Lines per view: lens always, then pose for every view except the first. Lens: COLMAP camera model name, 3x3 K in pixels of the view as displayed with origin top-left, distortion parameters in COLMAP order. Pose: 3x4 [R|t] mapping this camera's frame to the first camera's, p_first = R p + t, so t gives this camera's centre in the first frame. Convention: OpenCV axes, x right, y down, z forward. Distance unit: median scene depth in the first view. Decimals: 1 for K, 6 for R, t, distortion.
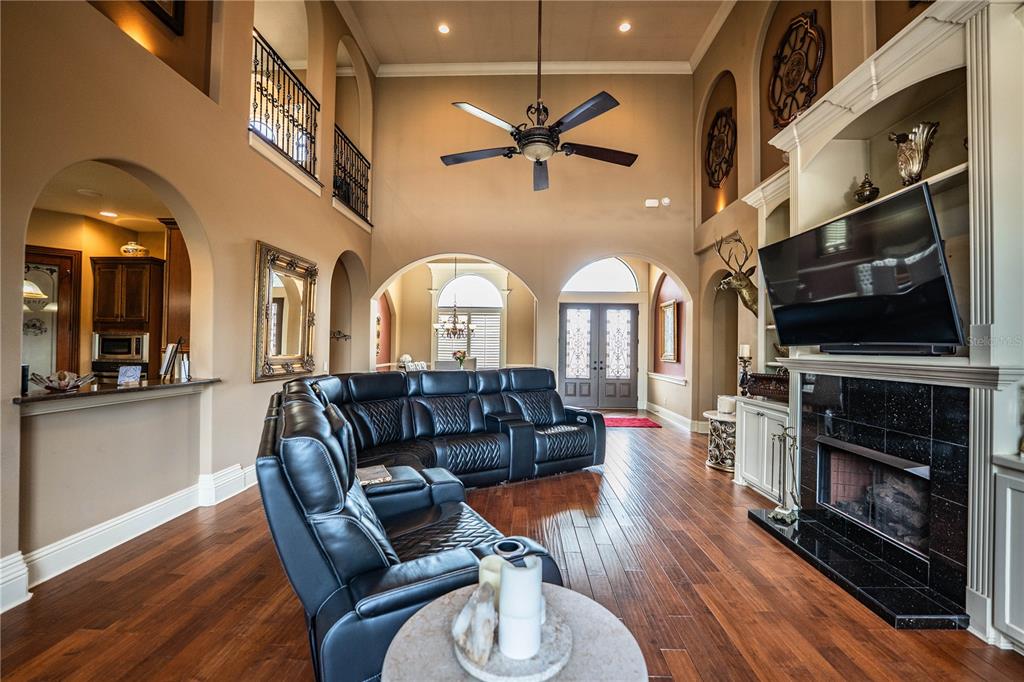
lens RADIAL K [[417.7, 0, 511.7], [0, 417.7, 344.2], [0, 0, 1]] dist [-0.028588, 0.003812]
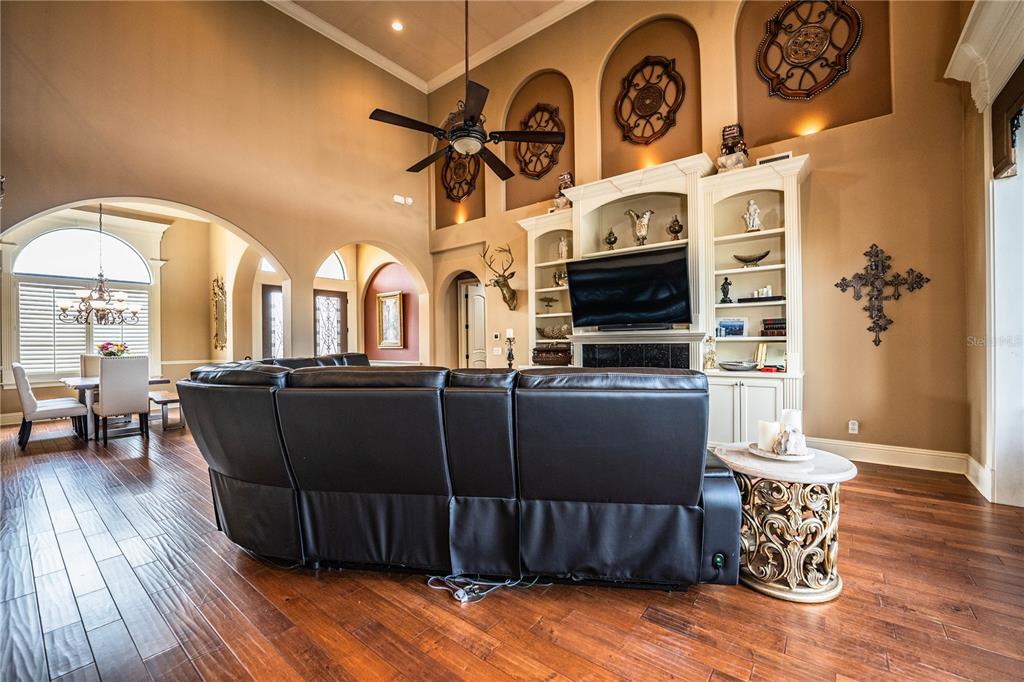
lens RADIAL K [[417.7, 0, 511.7], [0, 417.7, 344.2], [0, 0, 1]] dist [-0.028588, 0.003812]
pose [[0.592441, -0.022112, 0.805310, -0.345232], [0.011471, 0.999753, 0.019012, 0.016415], [-0.805532, -0.002025, 0.592549, 0.122256]]
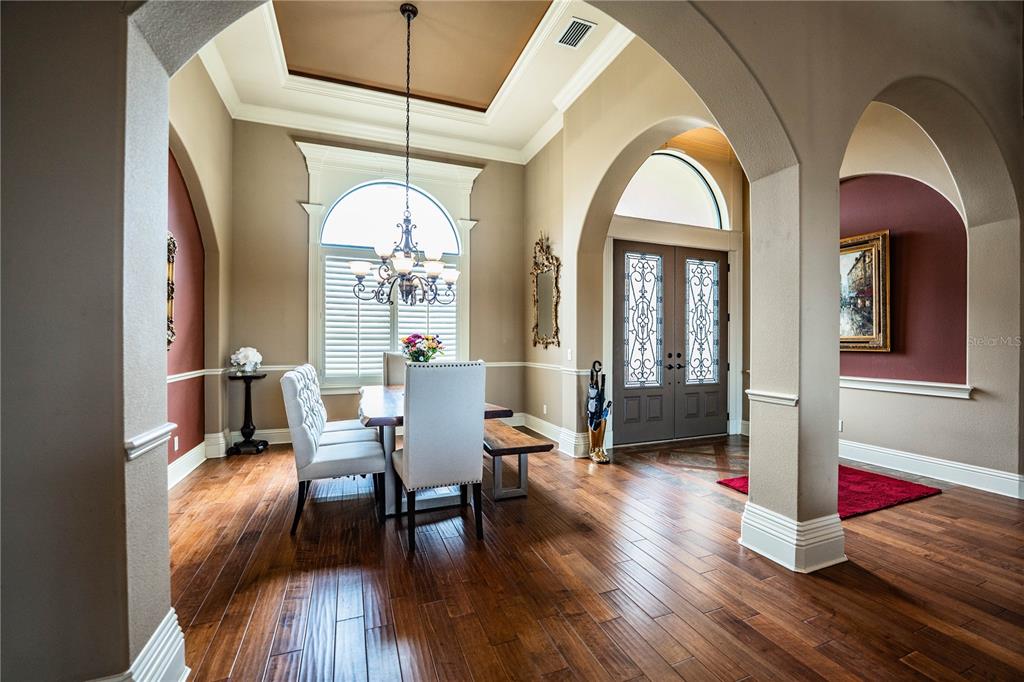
lens RADIAL K [[417.7, 0, 511.7], [0, 417.7, 344.2], [0, 0, 1]] dist [-0.028588, 0.003812]
pose [[0.921855, -0.012365, 0.387339, -0.252535], [0.006200, 0.999834, 0.017161, 0.023703], [-0.387486, -0.013419, 0.921778, 0.763513]]
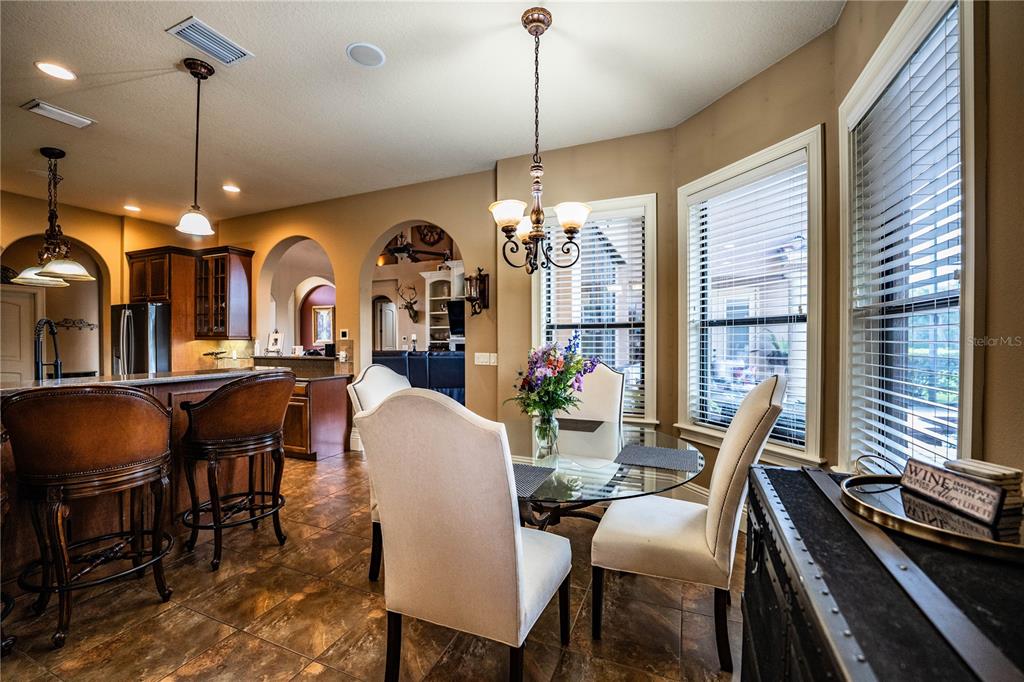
lens RADIAL K [[421.1, 0, 512.0], [0, 421.1, 341.0], [0, 0, 1]] dist [0.000006, 0.000069]
pose [[0.360144, -0.016504, 0.932751, -0.921872], [-0.000099, 0.999843, 0.017730, -0.001869], [-0.932897, -0.006478, 0.360086, -0.225418]]
